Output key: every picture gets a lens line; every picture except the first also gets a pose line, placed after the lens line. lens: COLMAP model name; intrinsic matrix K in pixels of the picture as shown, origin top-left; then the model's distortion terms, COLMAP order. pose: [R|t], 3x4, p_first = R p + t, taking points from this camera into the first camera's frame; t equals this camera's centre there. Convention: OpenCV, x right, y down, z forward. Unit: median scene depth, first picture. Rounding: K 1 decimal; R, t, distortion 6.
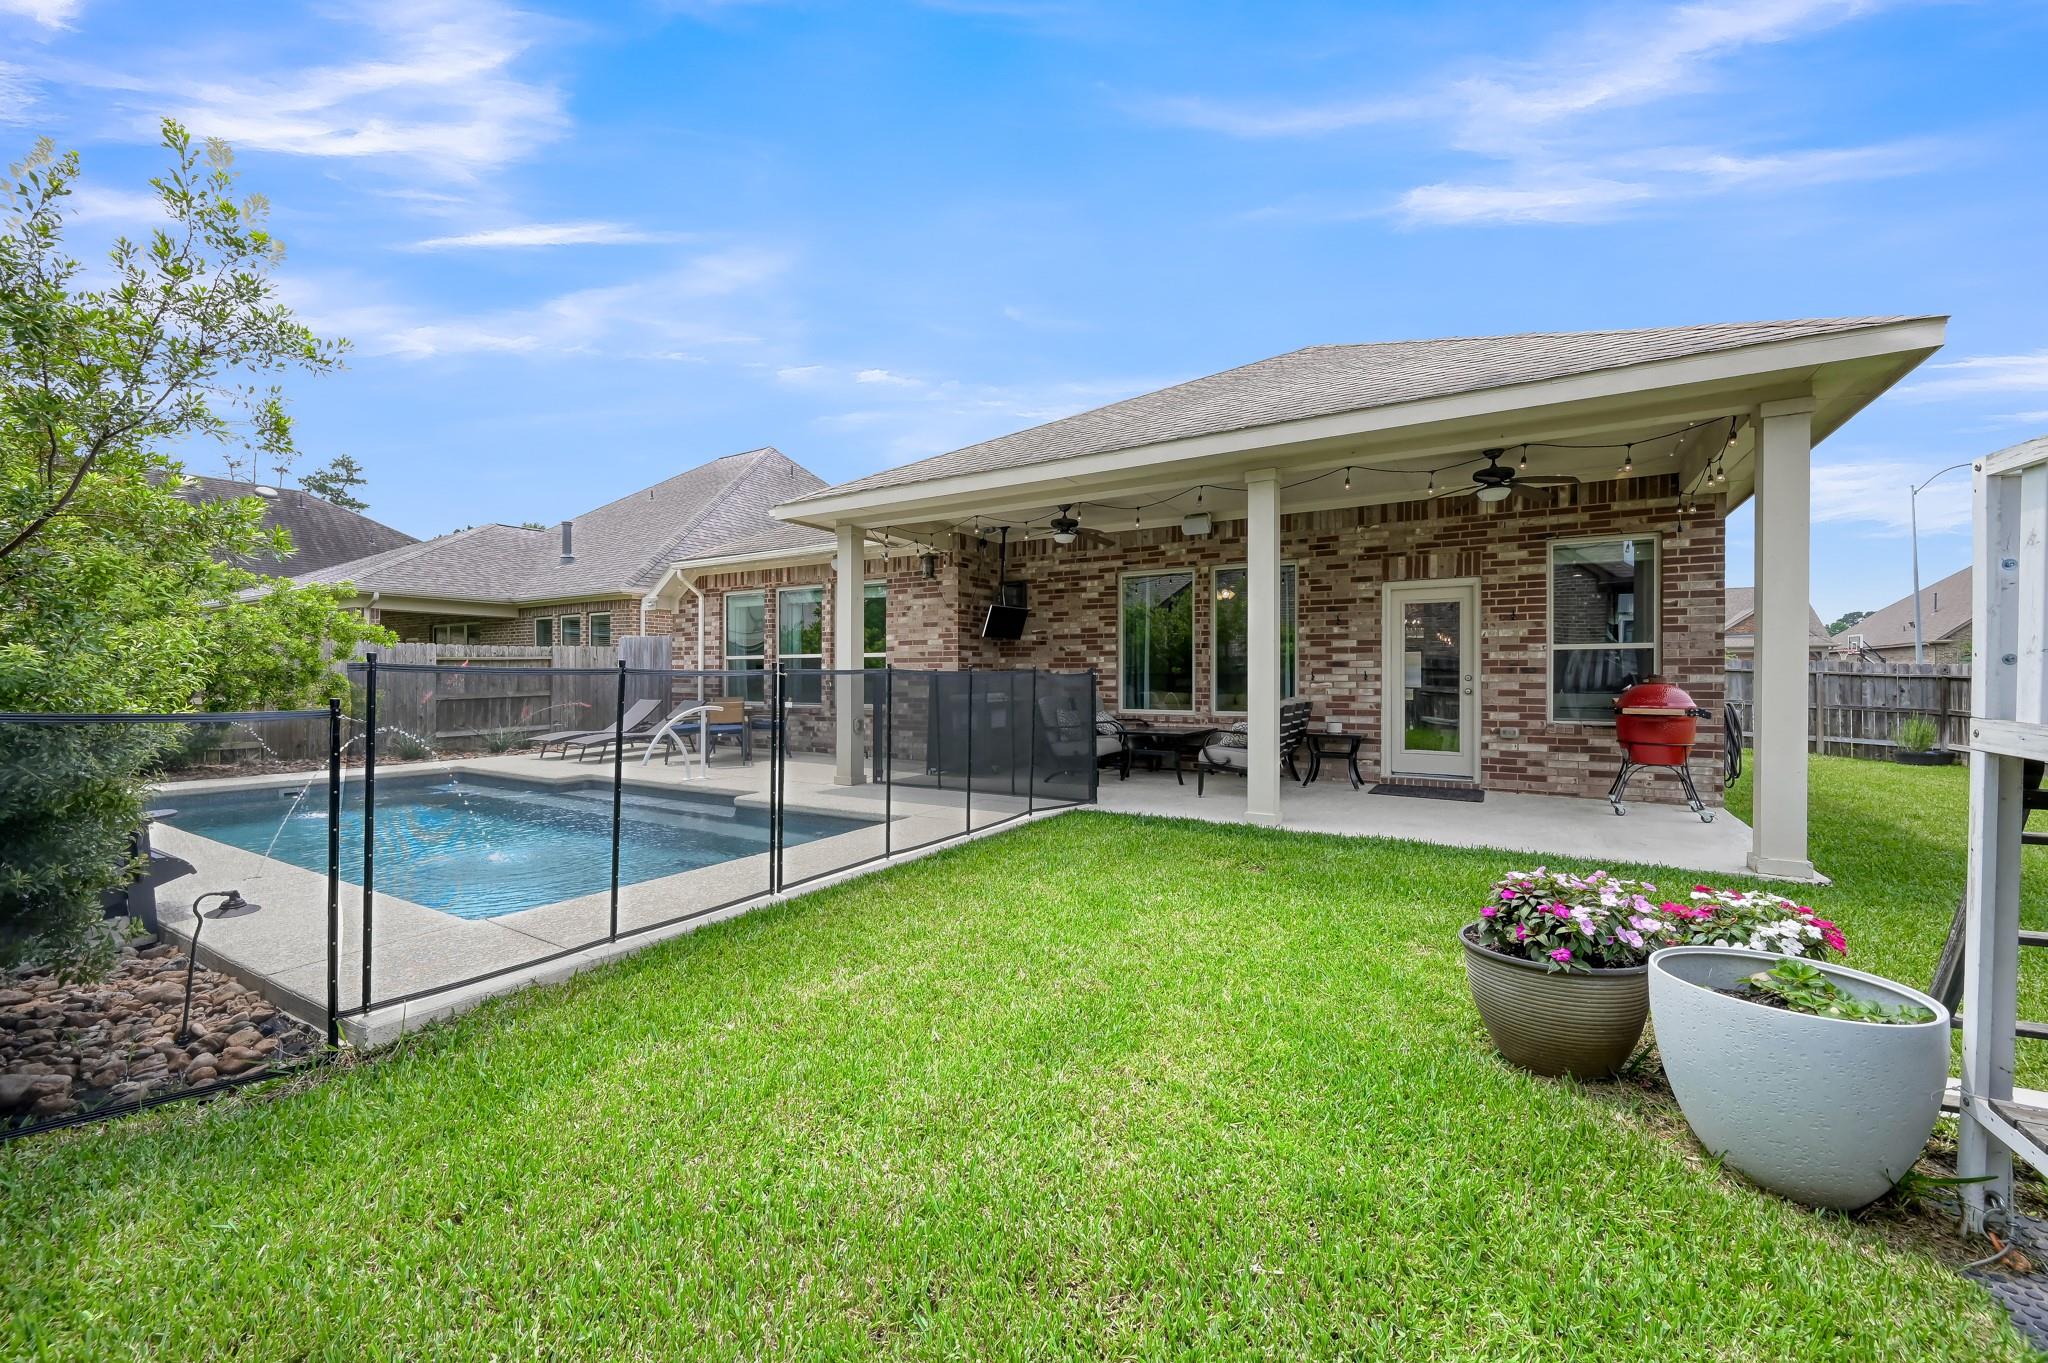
lens RADIAL K [[790.8, 0, 1039.0], [0, 790.8, 677.6], [0, 0, 1]] dist [0.000985, 0.000068]
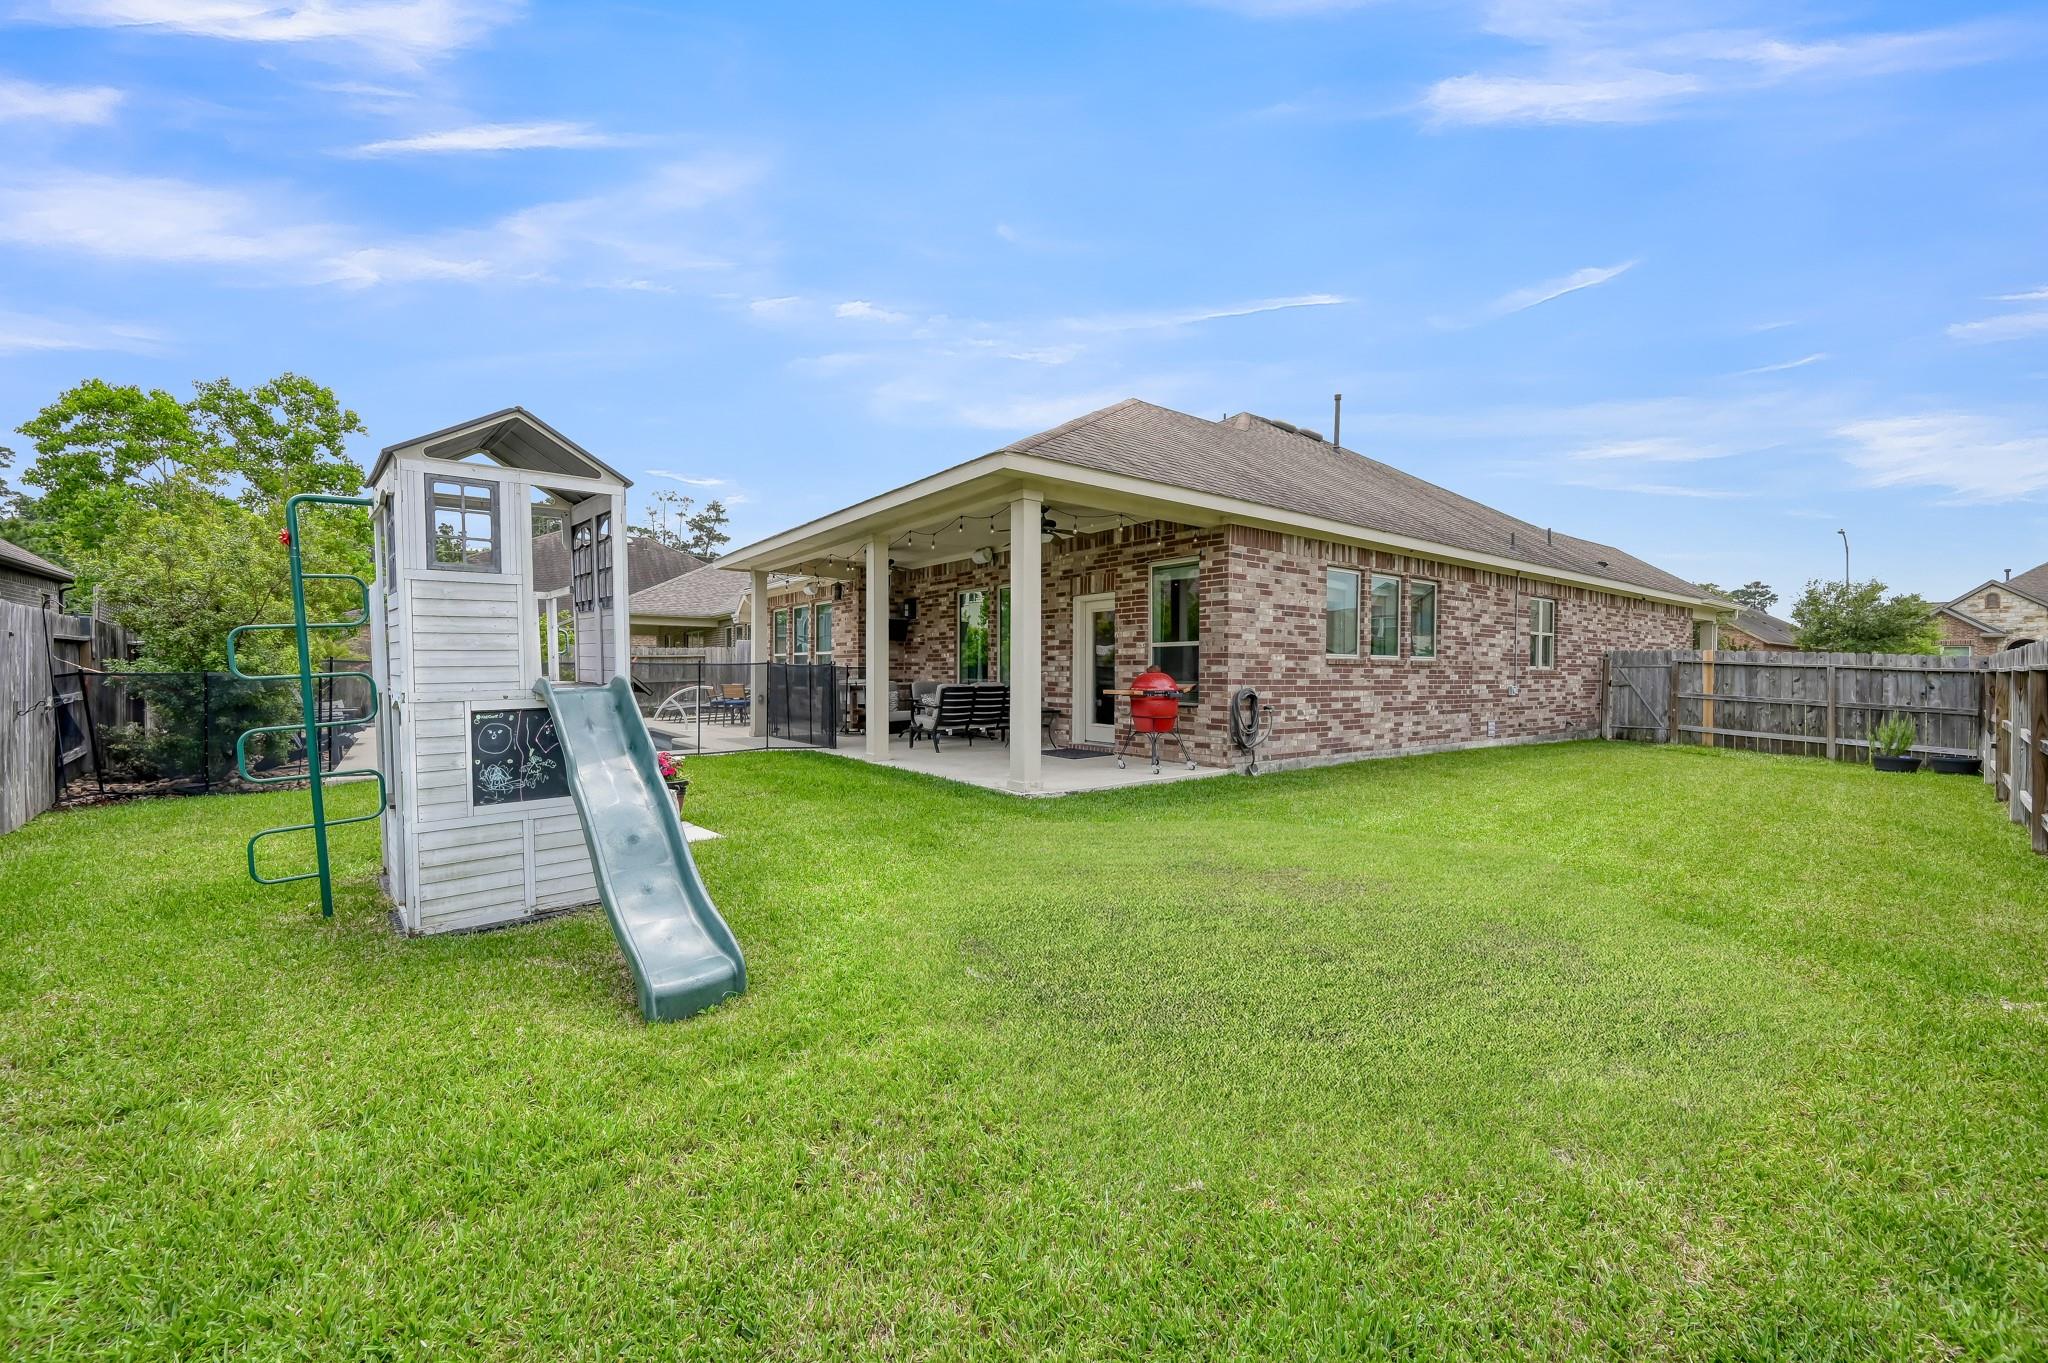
lens RADIAL K [[804.8, 0, 1024.9], [0, 804.8, 678.2], [0, 0, 1]] dist [-0.001193, 0.000317]
pose [[0.923128, 0.006358, -0.384441, 0.843548], [-0.003701, 0.999964, 0.007649, 0.006303], [0.384476, -0.005638, 0.923118, -0.266005]]
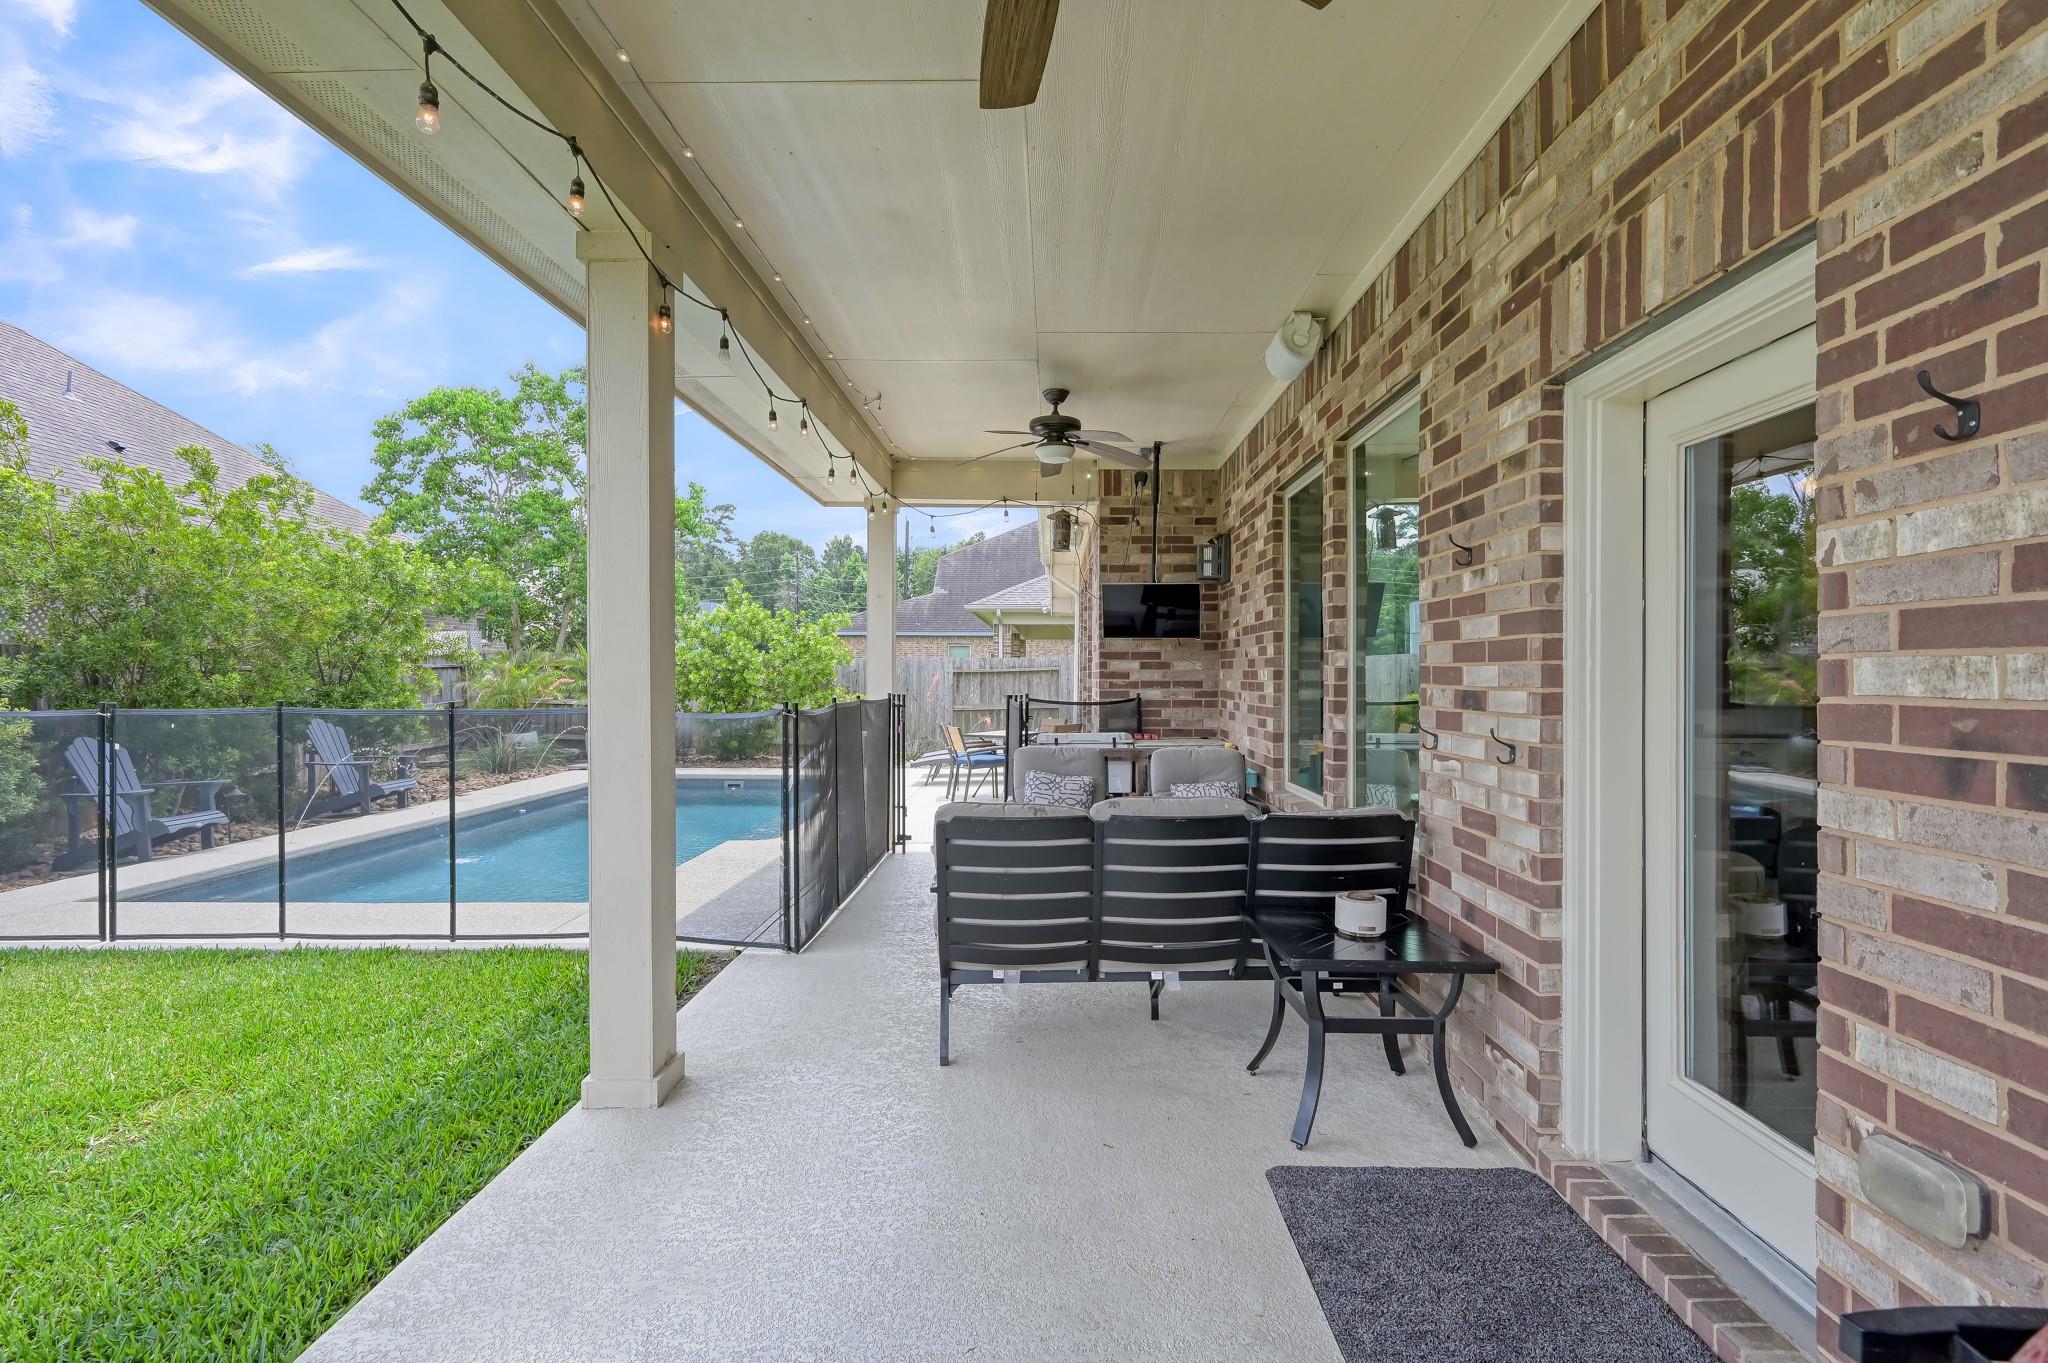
lens RADIAL K [[944.3, 0, 1026.4], [0, 944.3, 674.7], [0, 0, 1]] dist [-0.000691, 0.000114]
pose [[0.486935, -0.002382, -0.873435, 0.590254], [0.000622, 0.999997, -0.002380, -0.025046], [0.873438, 0.000615, 0.486935, 0.673509]]
